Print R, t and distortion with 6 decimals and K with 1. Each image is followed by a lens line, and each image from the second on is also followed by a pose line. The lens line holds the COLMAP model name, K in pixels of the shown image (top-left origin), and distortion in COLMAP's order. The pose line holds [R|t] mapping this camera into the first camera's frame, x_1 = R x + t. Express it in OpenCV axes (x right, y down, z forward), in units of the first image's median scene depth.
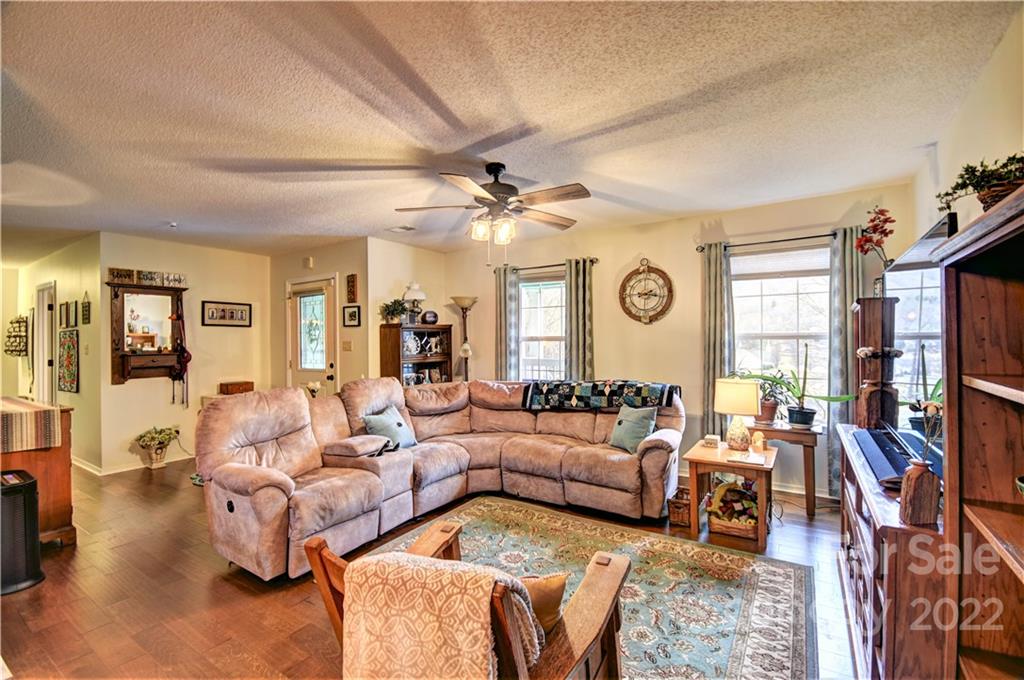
lens RADIAL K [[445.7, 0, 513.0], [0, 445.7, 340.1], [0, 0, 1]] dist [-0.015680, -0.002307]
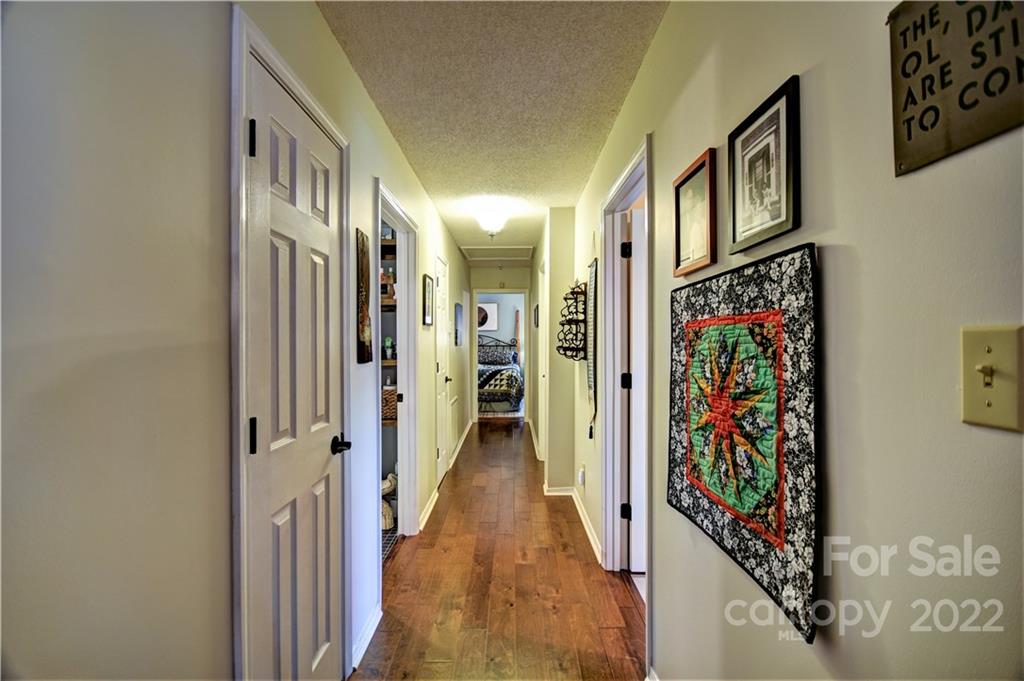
lens RADIAL K [[445.7, 0, 511.3], [0, 445.7, 338.3], [0, 0, 1]] dist [-0.015680, -0.002307]
pose [[0.540917, 0.005060, -0.841061, -0.720459], [0.001926, 0.999972, 0.007255, 0.007484], [0.841074, -0.005544, 0.540892, 0.640426]]
